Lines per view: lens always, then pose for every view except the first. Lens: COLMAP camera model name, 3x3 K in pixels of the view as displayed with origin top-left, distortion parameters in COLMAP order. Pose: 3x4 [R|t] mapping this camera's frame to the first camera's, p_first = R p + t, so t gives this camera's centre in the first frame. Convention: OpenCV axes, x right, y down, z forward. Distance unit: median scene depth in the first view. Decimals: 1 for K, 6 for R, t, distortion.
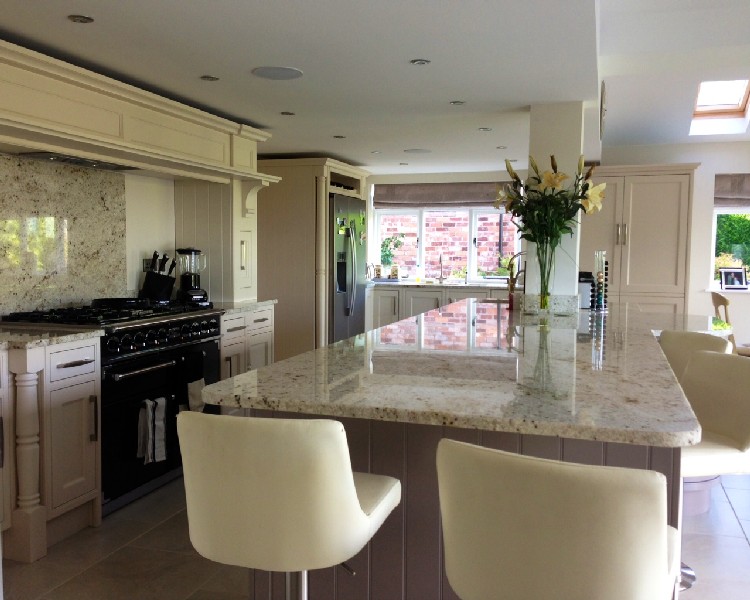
lens RADIAL K [[754.1, 0, 348.9], [0, 754.1, 316.8], [0, 0, 1]] dist [0.120955, 0.000000]
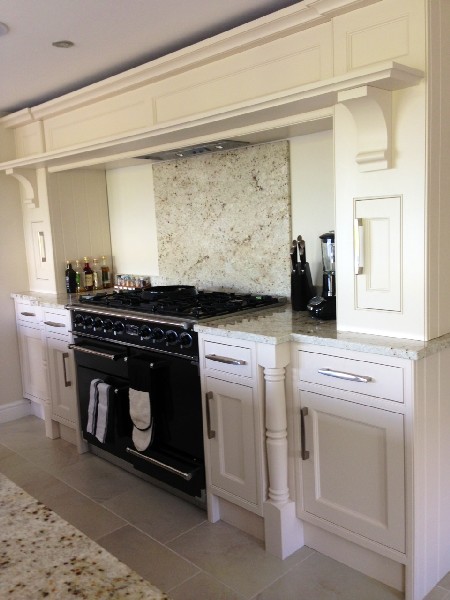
lens RADIAL K [[549.9, 0, 229.4], [0, 549.9, 296.6], [0, 0, 1]] dist [0.037401, 0.000000]
pose [[-0.451631, 0.133253, -0.882198, 0.269113], [-0.041543, 0.984571, 0.169984, -0.122080], [0.891237, 0.113419, -0.439127, 1.231412]]
